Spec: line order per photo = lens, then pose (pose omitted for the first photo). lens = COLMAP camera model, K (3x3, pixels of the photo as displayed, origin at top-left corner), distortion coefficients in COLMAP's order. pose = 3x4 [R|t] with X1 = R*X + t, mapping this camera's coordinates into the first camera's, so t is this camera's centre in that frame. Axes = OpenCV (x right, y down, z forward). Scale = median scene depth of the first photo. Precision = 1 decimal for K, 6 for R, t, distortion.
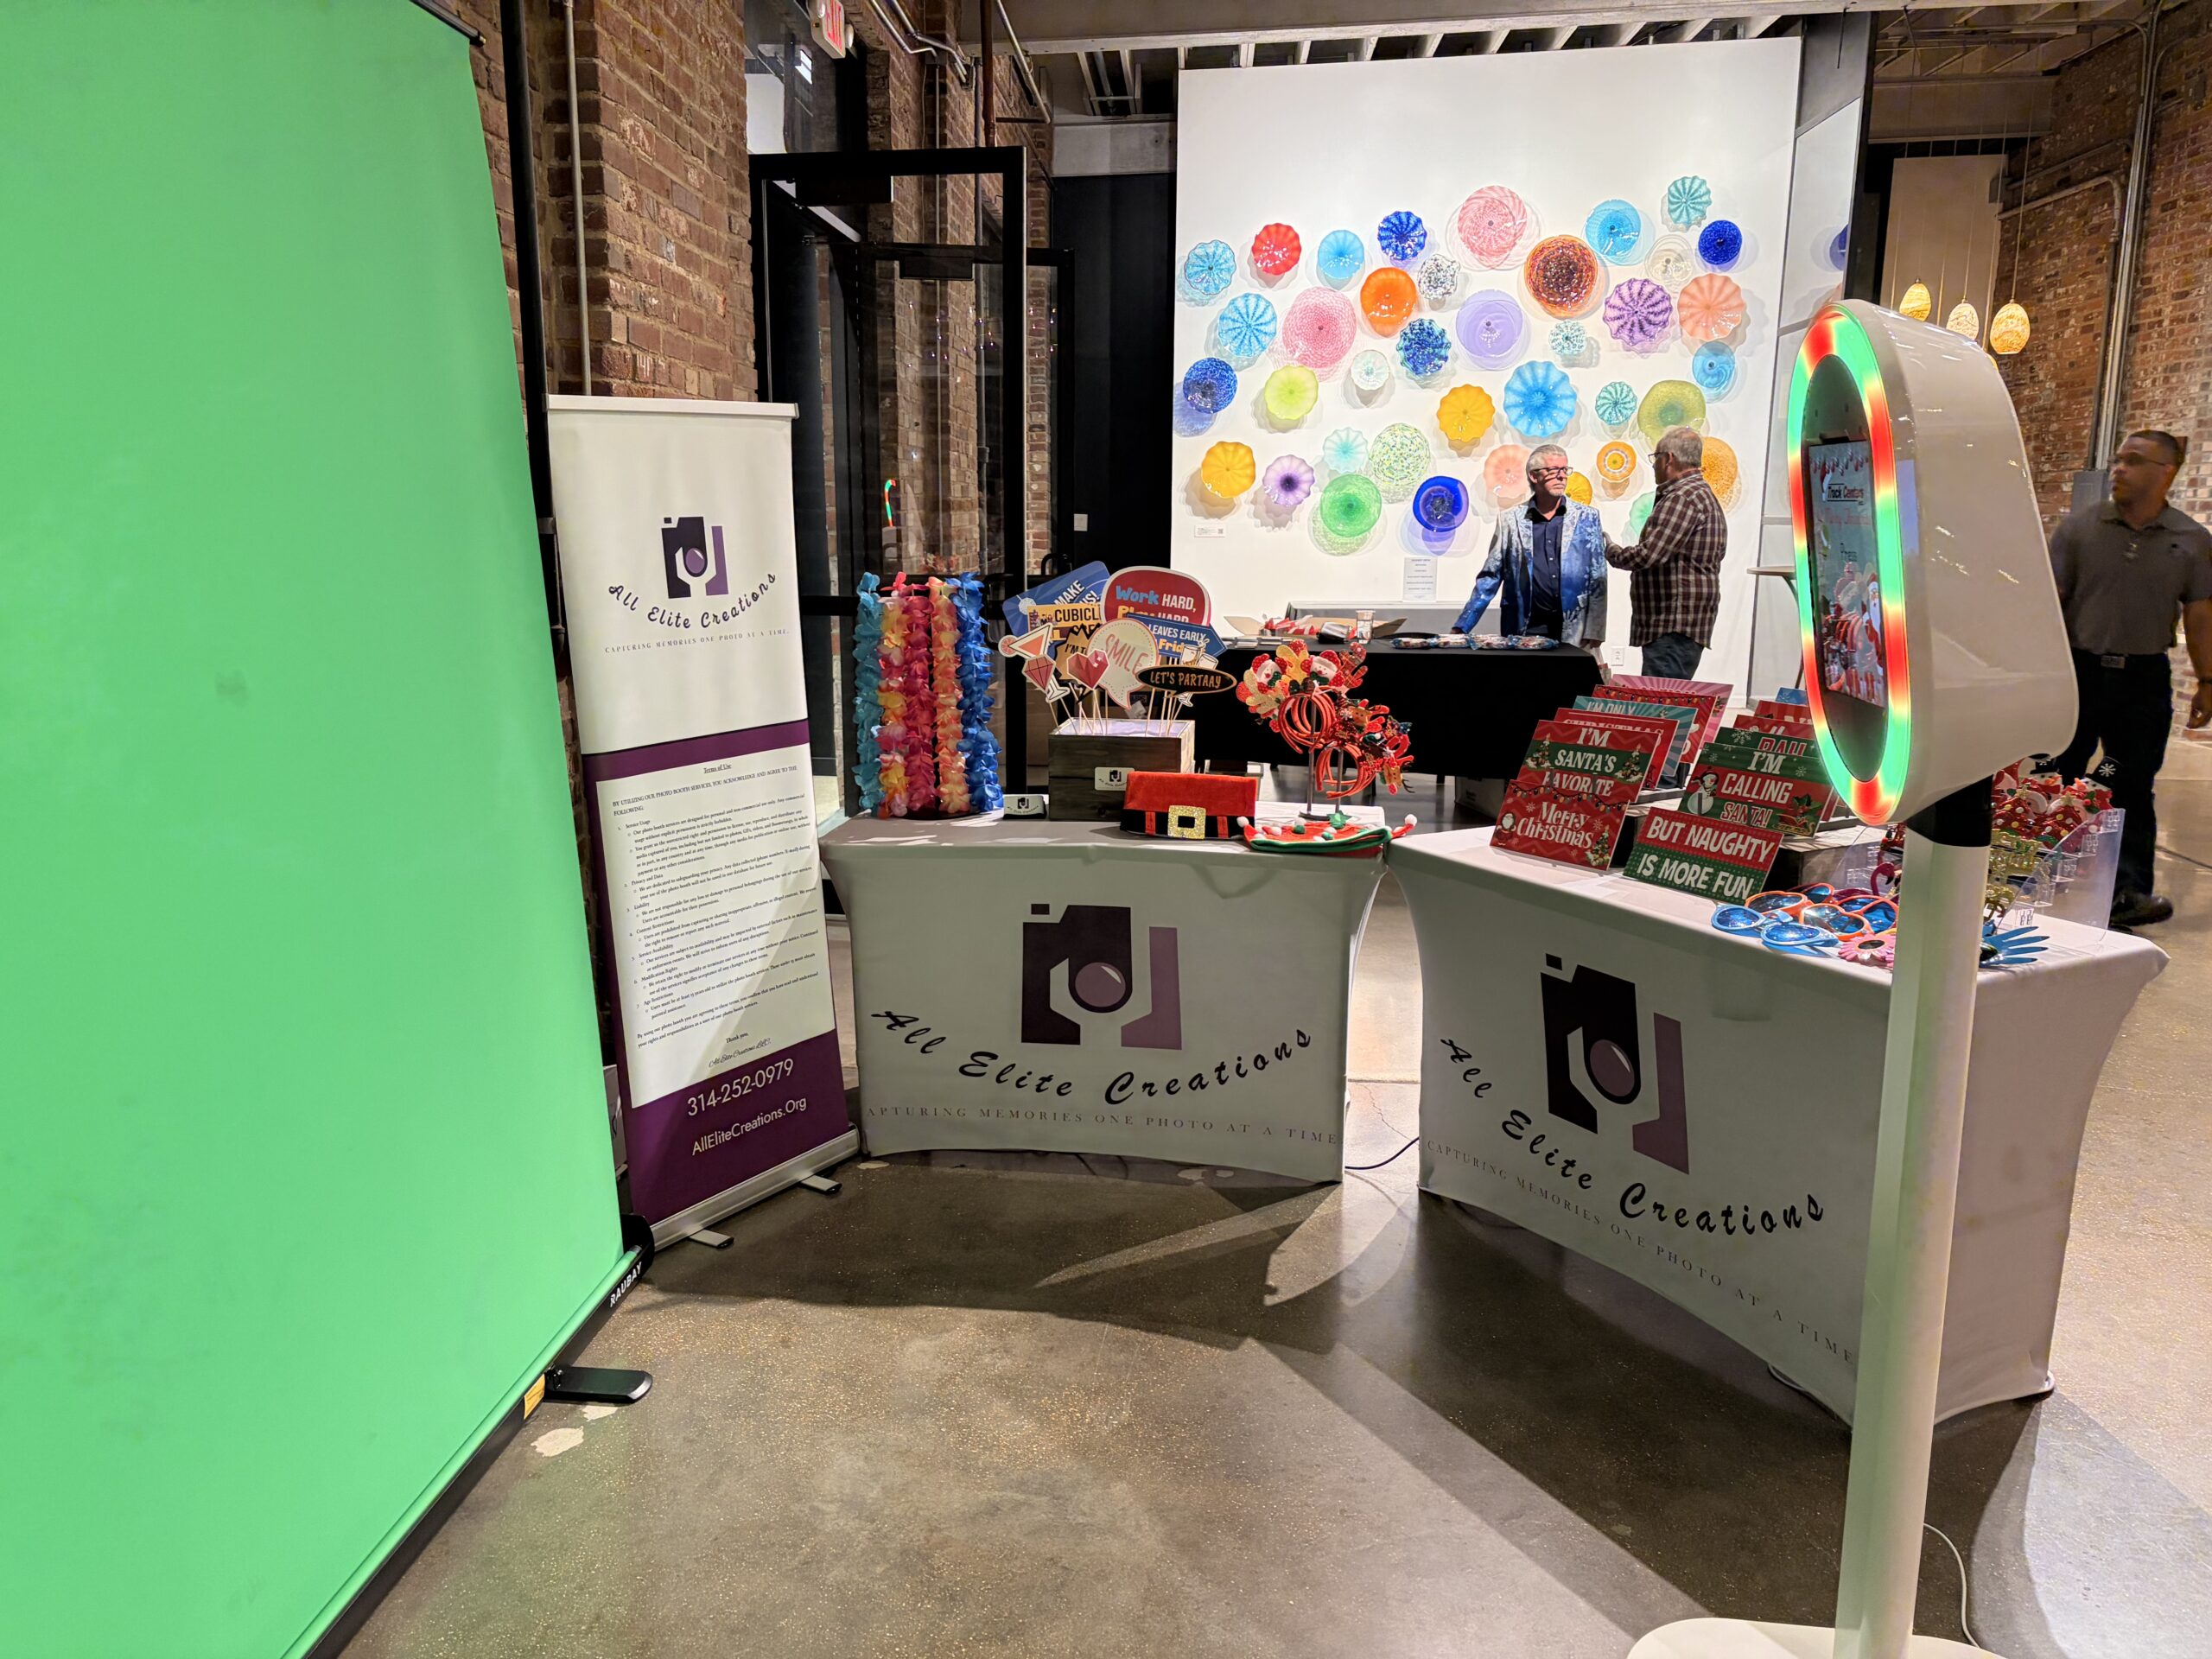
lens RADIAL K [[1653.5, 0, 1106.0], [0, 1653.5, 829.5], [0, 0, 1]] dist [0.051262, -0.087458]
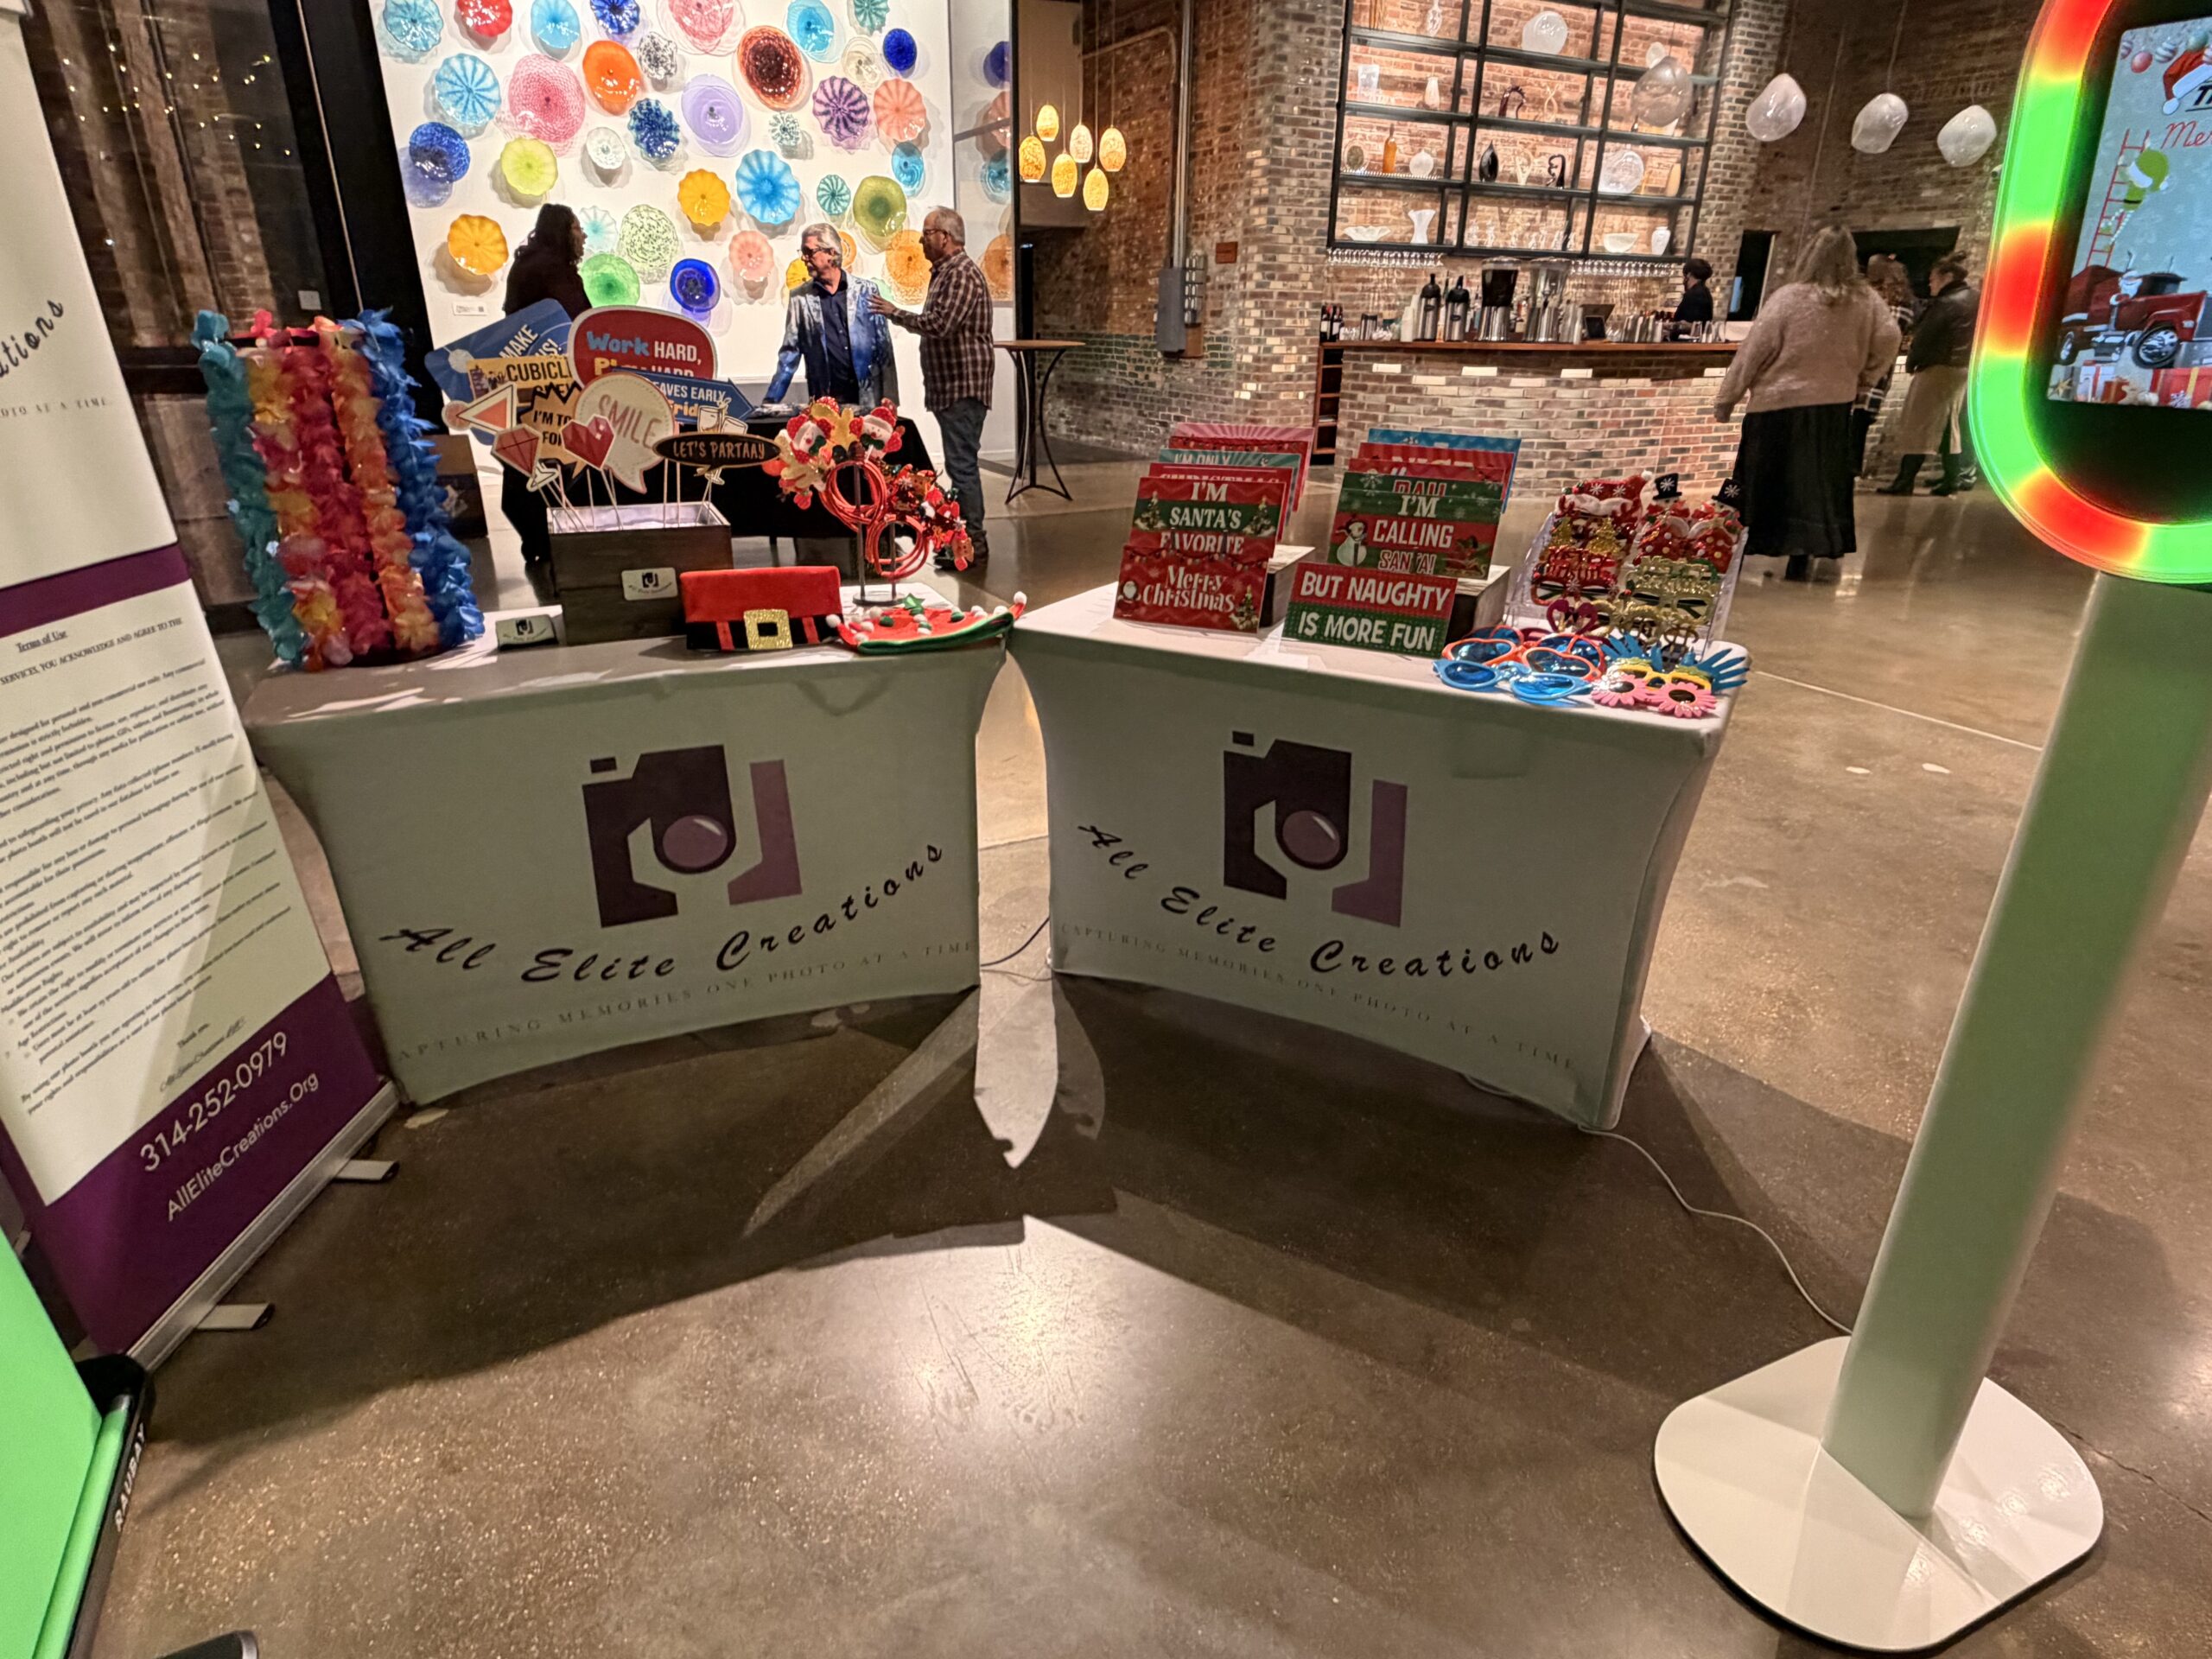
lens RADIAL K [[1219.3, 0, 1110.8], [0, 1219.3, 842.2], [0, 0, 1]] dist [-0.005810, -0.002652]
pose [[0.845749, -0.206587, 0.491966, -0.119805], [0.093518, 0.965127, 0.244510, -0.032677], [-0.525322, -0.160787, 0.835574, 0.362306]]
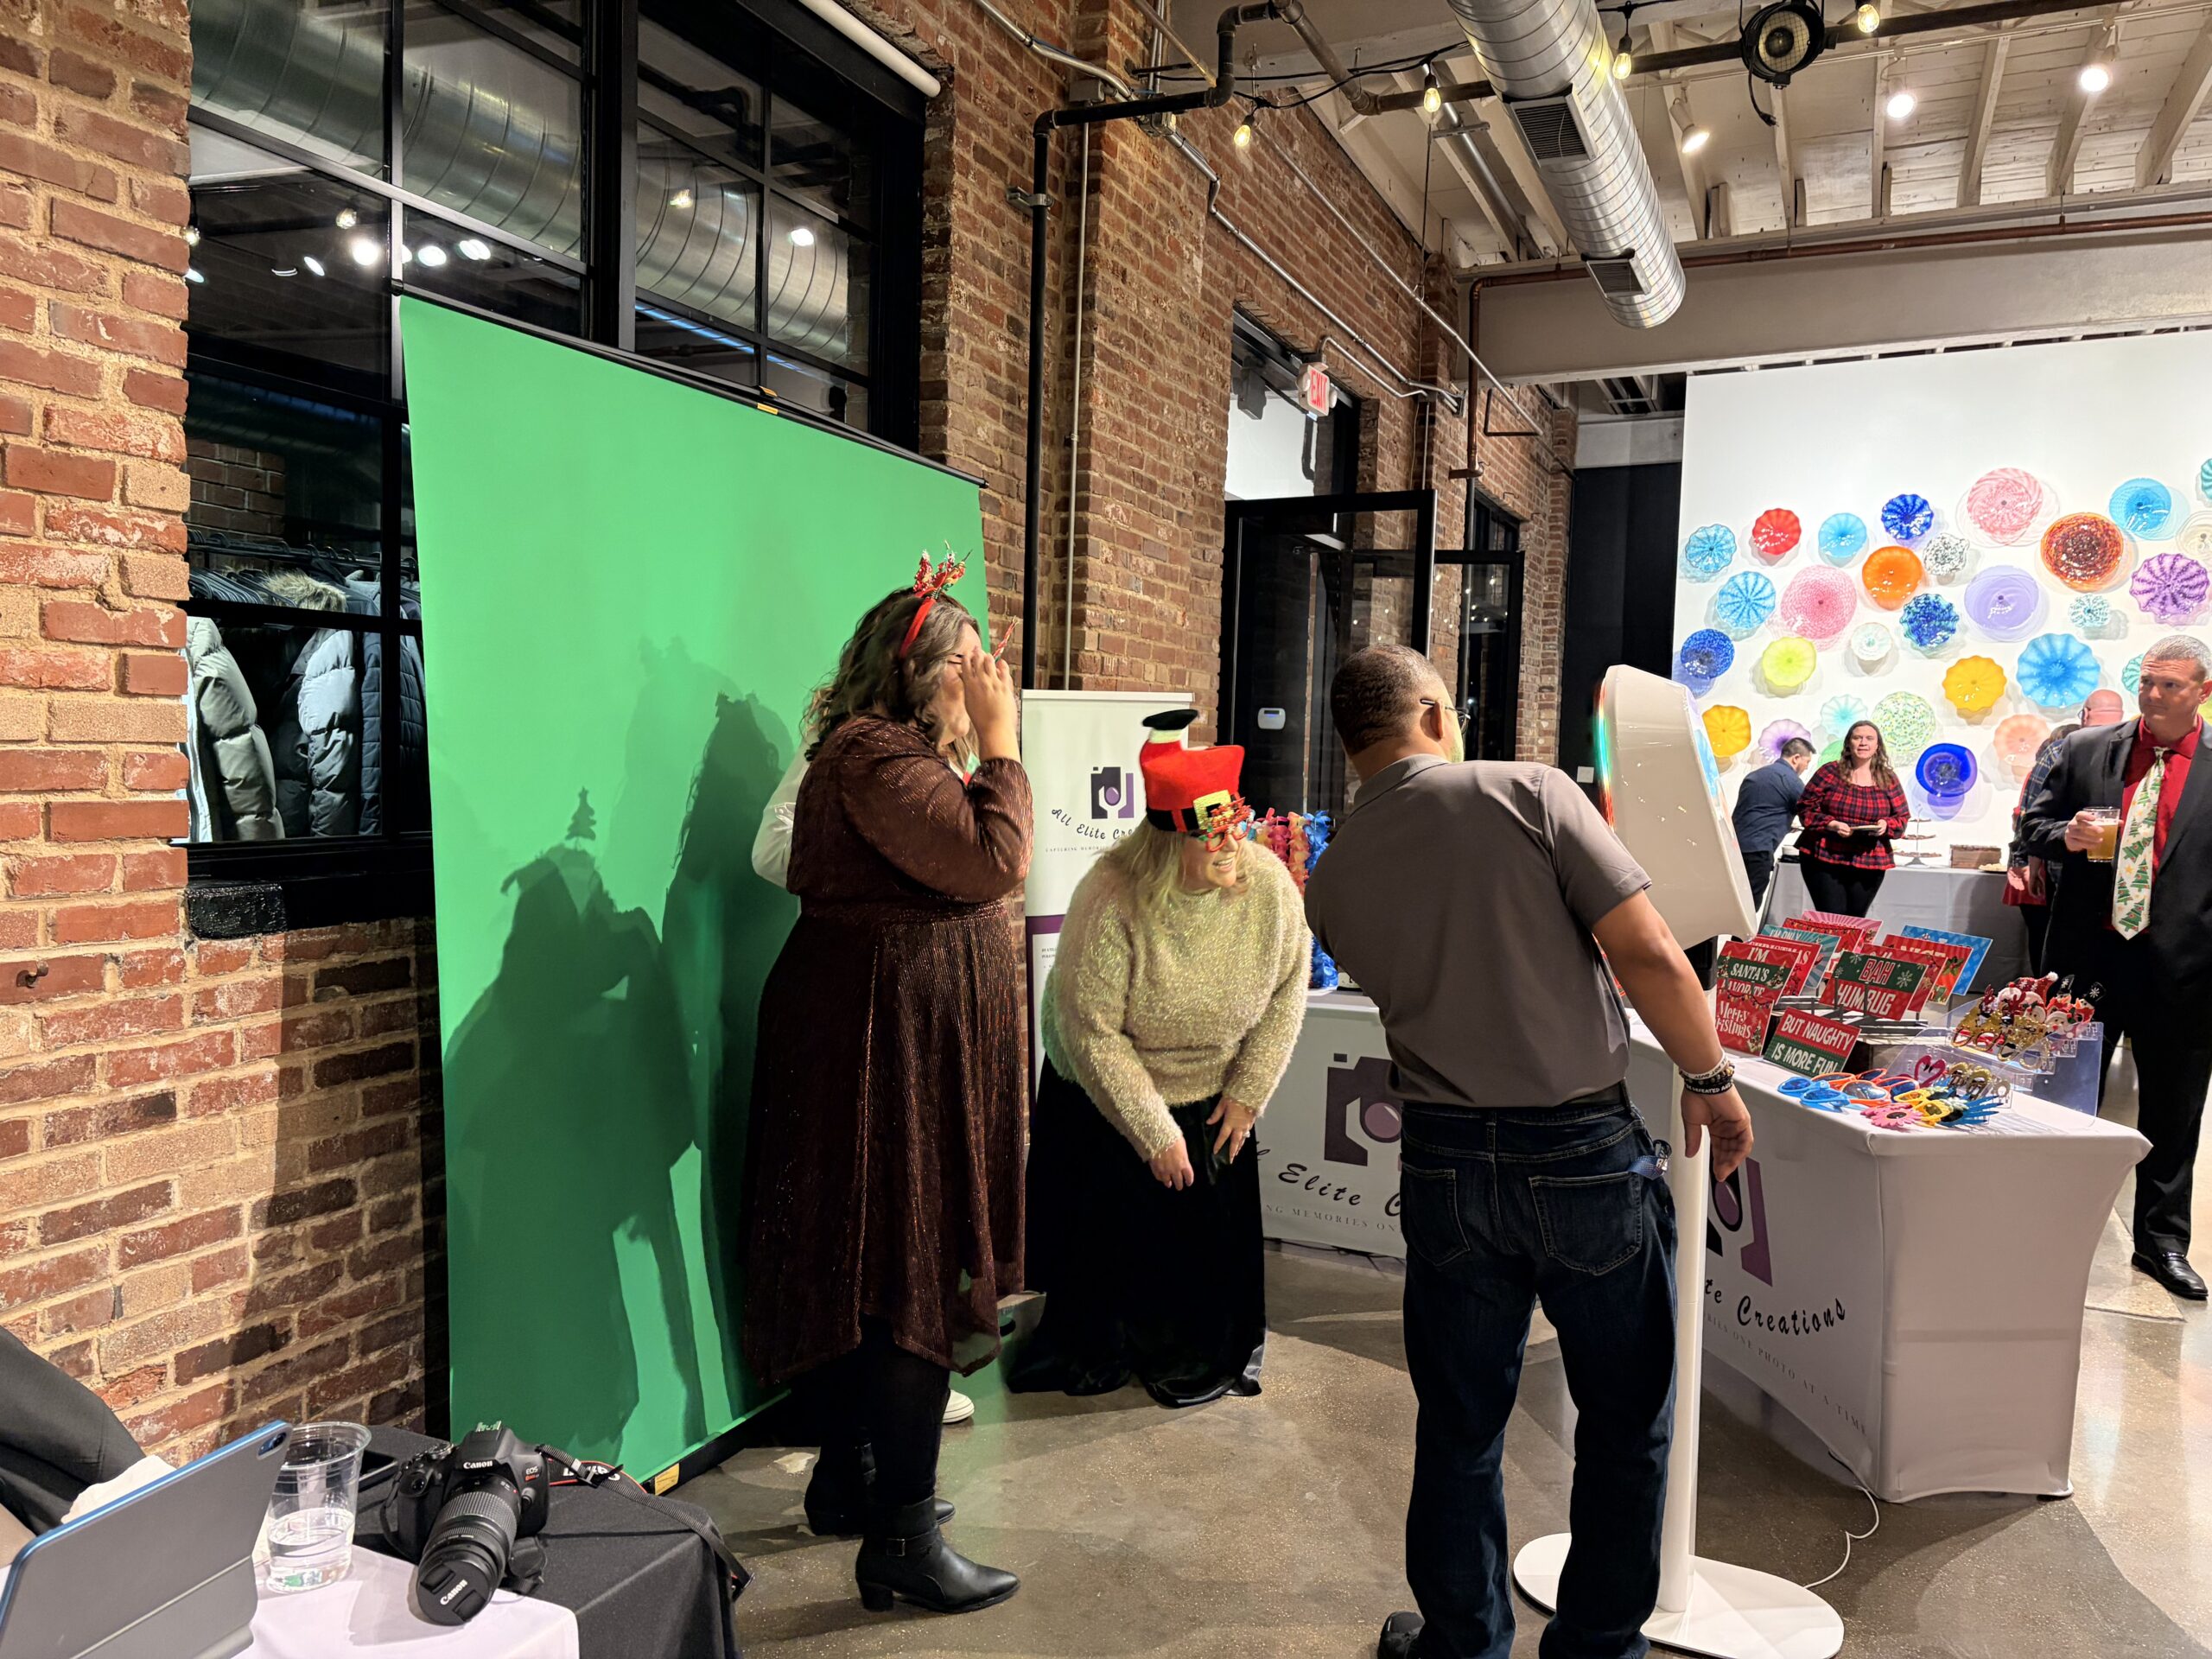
lens RADIAL K [[1674.7, 0, 1106.0], [0, 1674.7, 829.5], [0, 0, 1]] dist [0.004921, 0.002775]
pose [[0.938591, 0.041465, -0.342531, 0.224463], [-0.091063, 0.987322, -0.130008, 0.054953], [0.332798, 0.153216, 0.930468, -0.338658]]
